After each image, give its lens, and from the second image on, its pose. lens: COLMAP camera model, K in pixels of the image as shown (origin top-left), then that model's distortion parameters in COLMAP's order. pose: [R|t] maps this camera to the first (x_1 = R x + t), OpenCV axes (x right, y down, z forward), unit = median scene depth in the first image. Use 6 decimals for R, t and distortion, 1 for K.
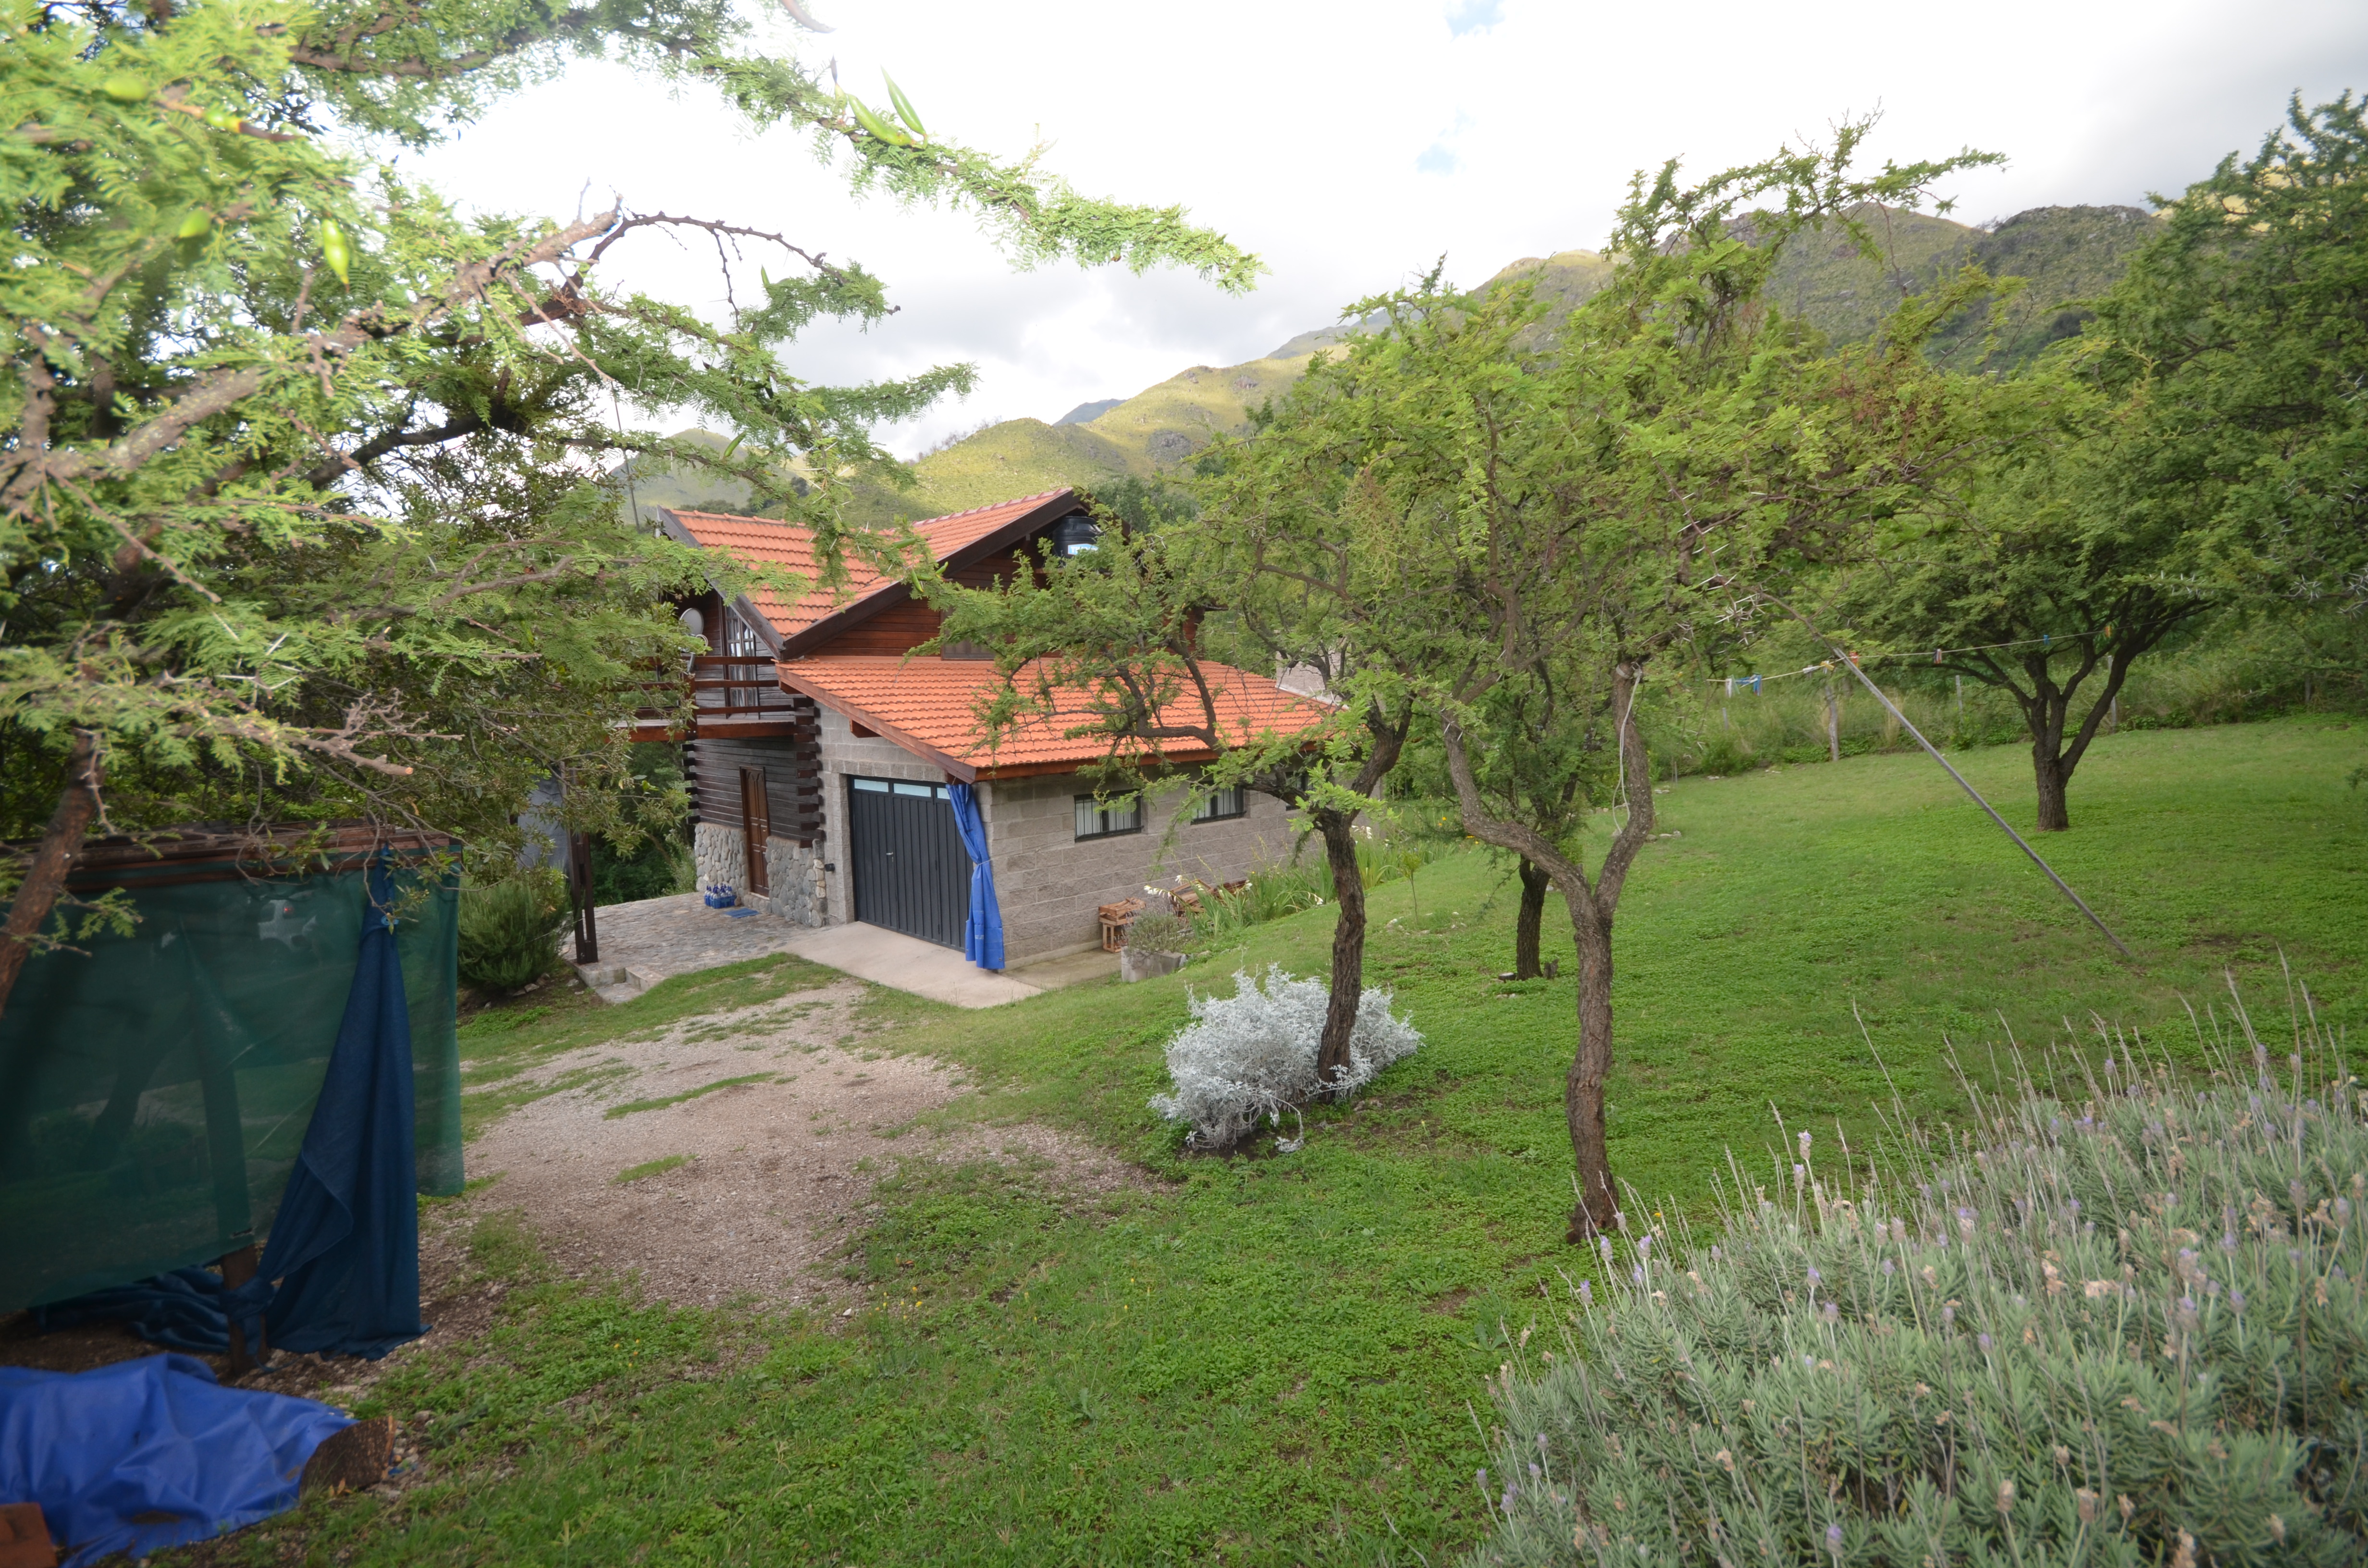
lens RADIAL K [[1022.3, 0, 1184.0], [0, 1022.3, 784.0], [0, 0, 1]] dist [0.001753, 0.000206]
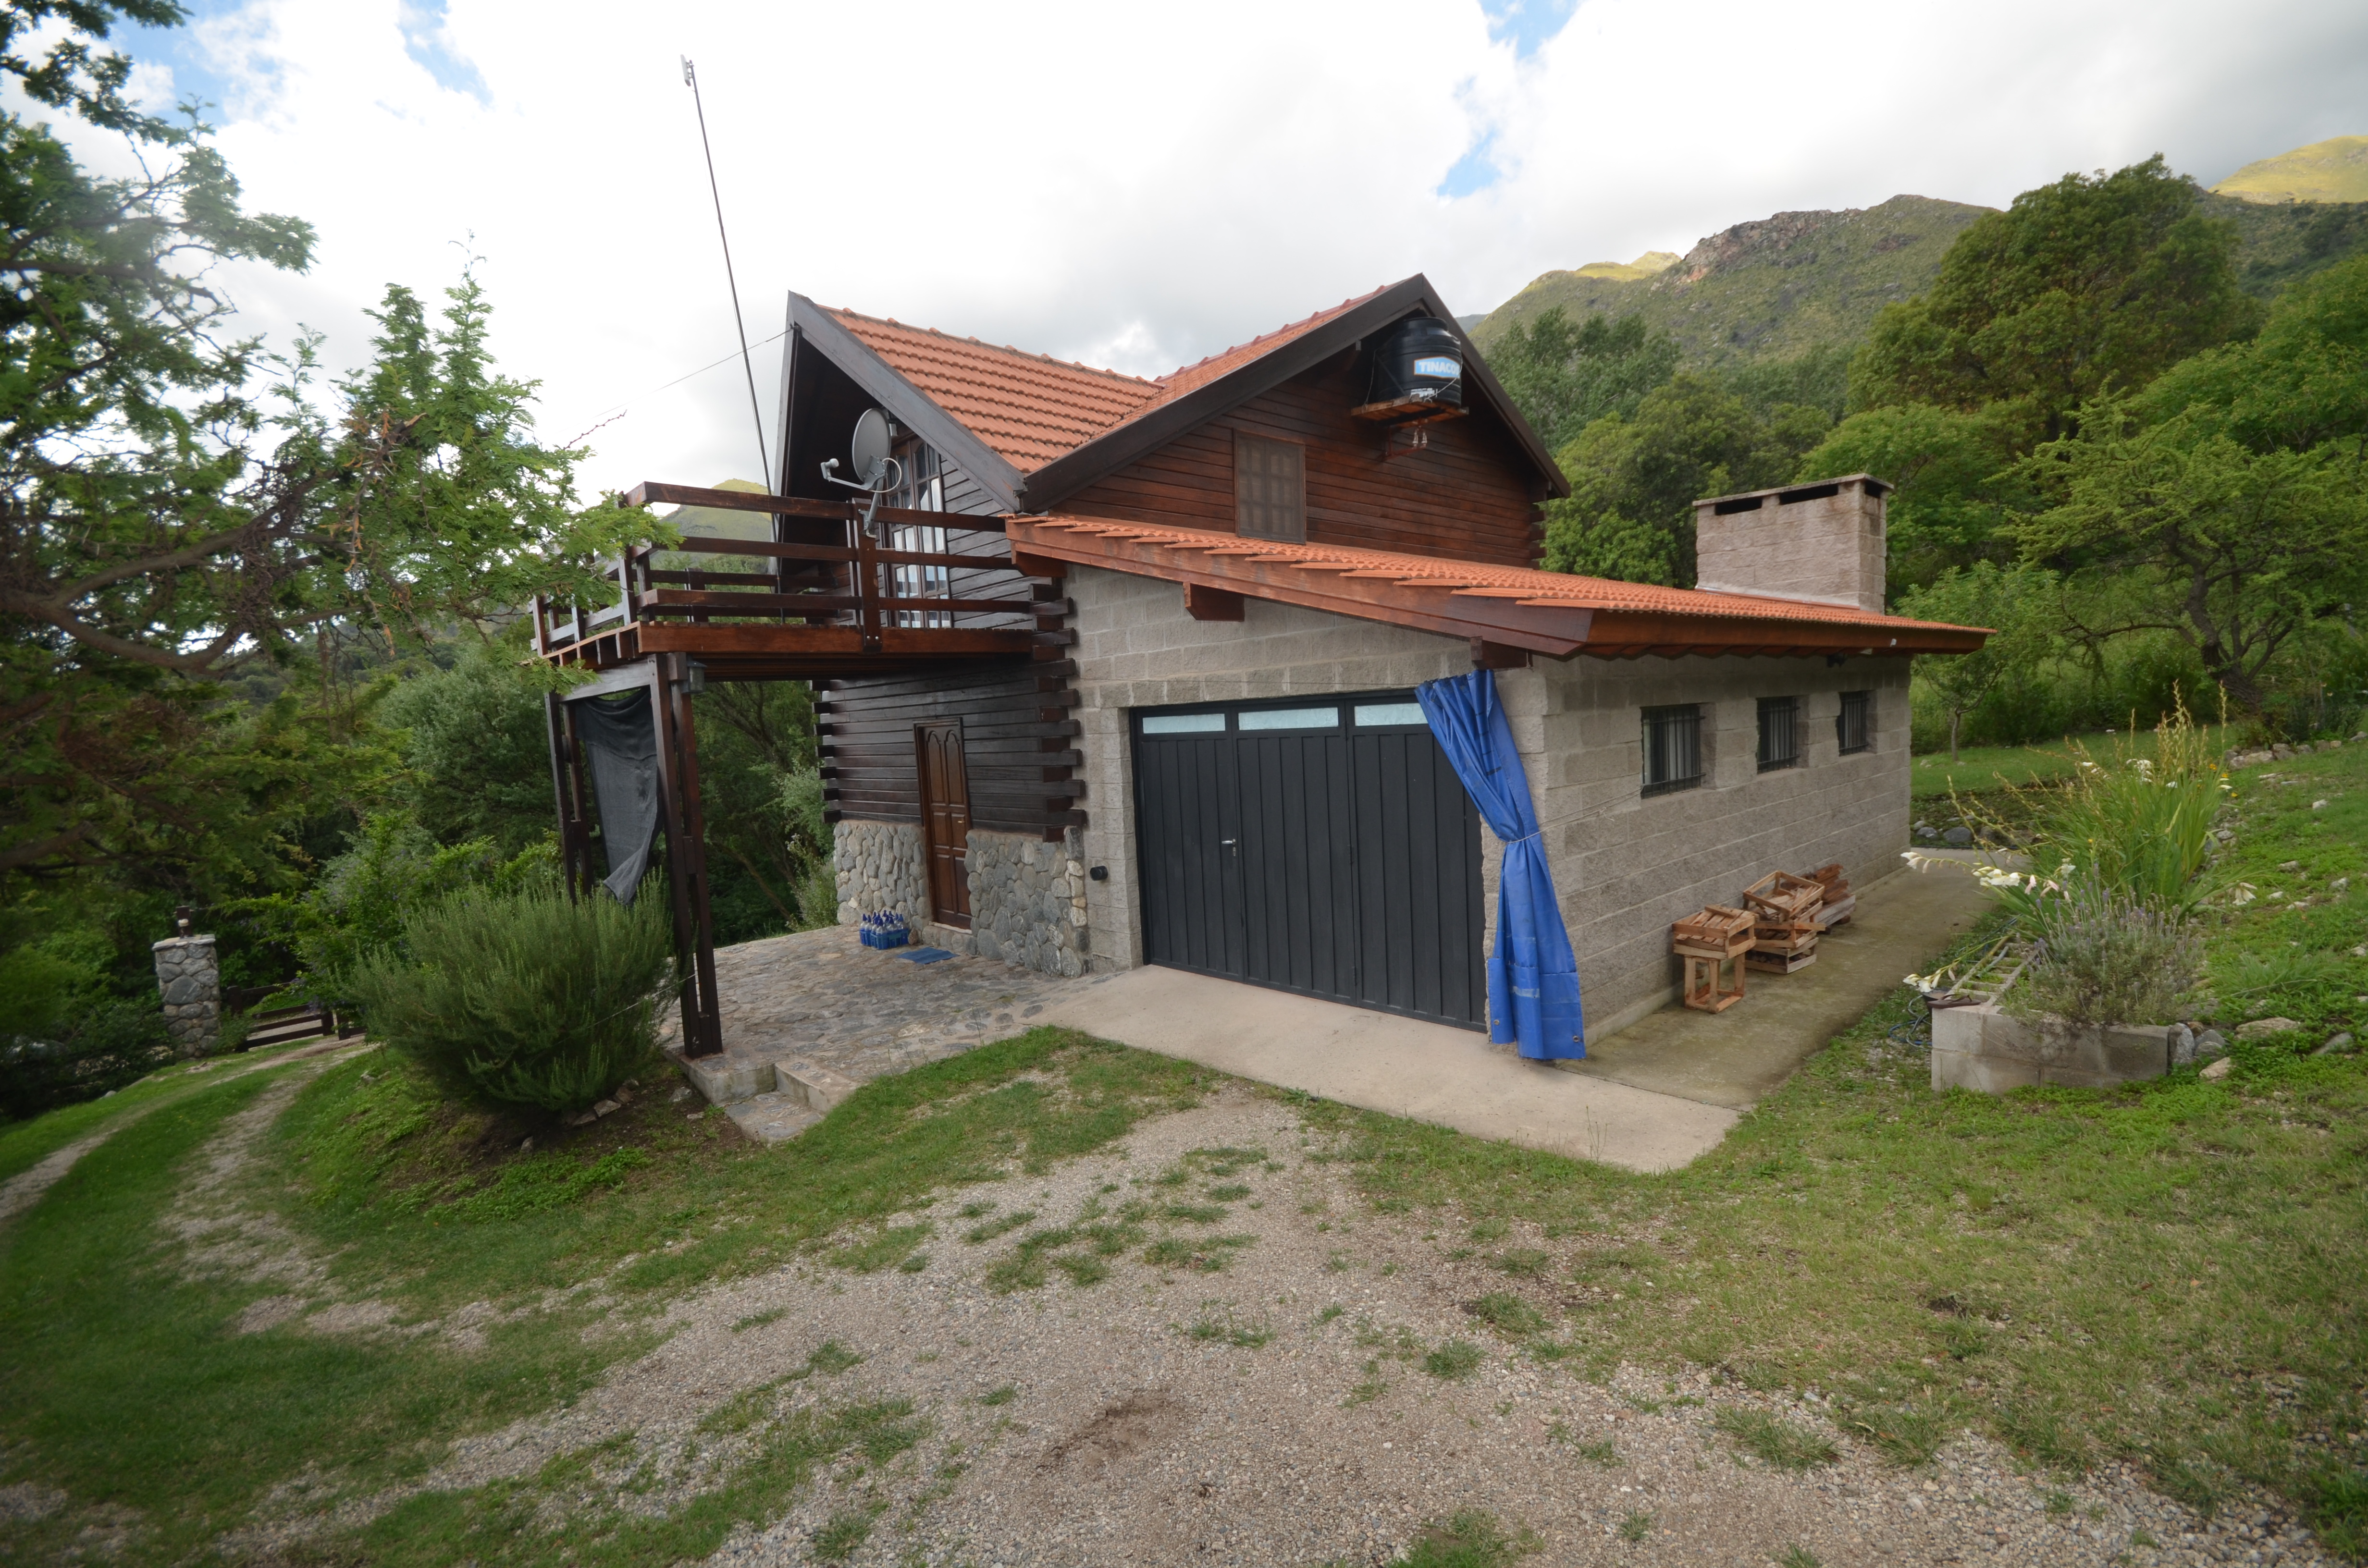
lens RADIAL K [[1023.2, 0, 1184.0], [0, 1023.2, 784.0], [0, 0, 1]] dist [-0.000036, -0.000535]
pose [[0.998763, -0.033567, -0.036688, -0.308594], [0.032512, 0.999051, -0.028998, 0.055546], [0.037627, 0.027770, 0.998906, 0.469398]]
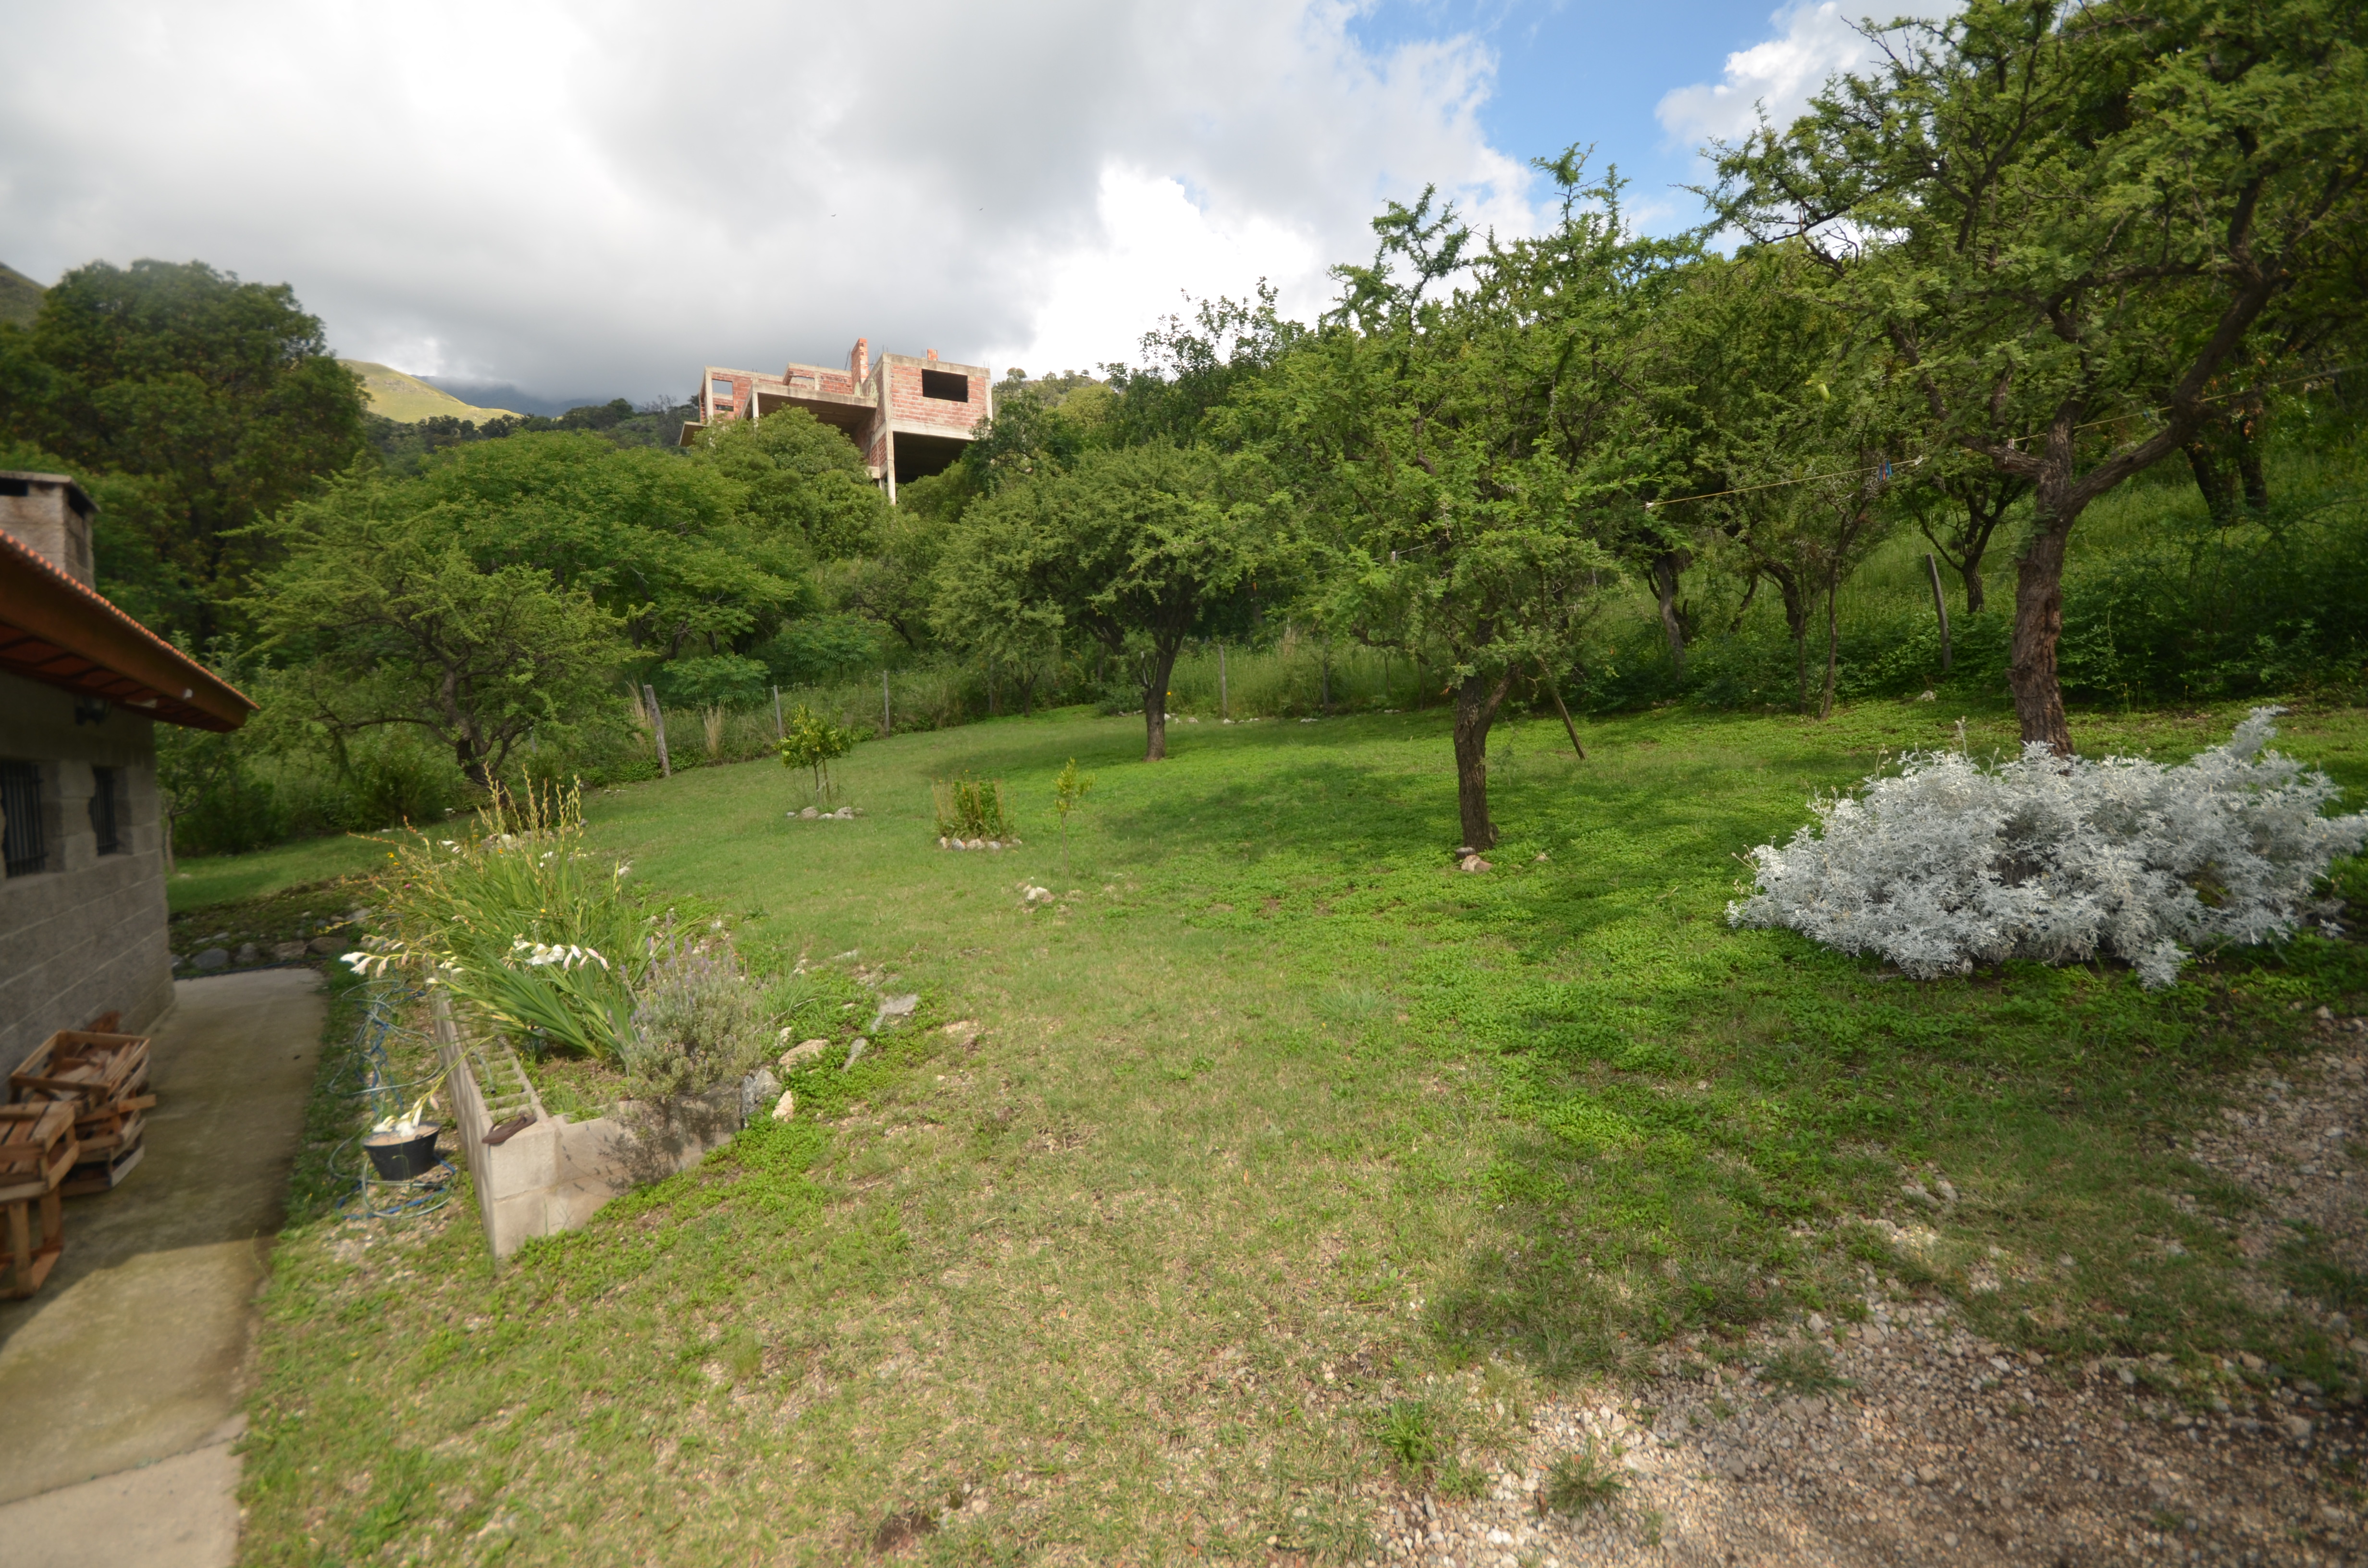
lens RADIAL K [[1090.7, 0, 1184.0], [0, 1090.7, 784.0], [0, 0, 1]] dist [0.001288, 0.000105]
pose [[0.172866, -0.022350, 0.984692, -0.303000], [0.129775, 0.991543, -0.000277, 0.064783], [-0.976359, 0.127836, 0.174305, 0.613439]]
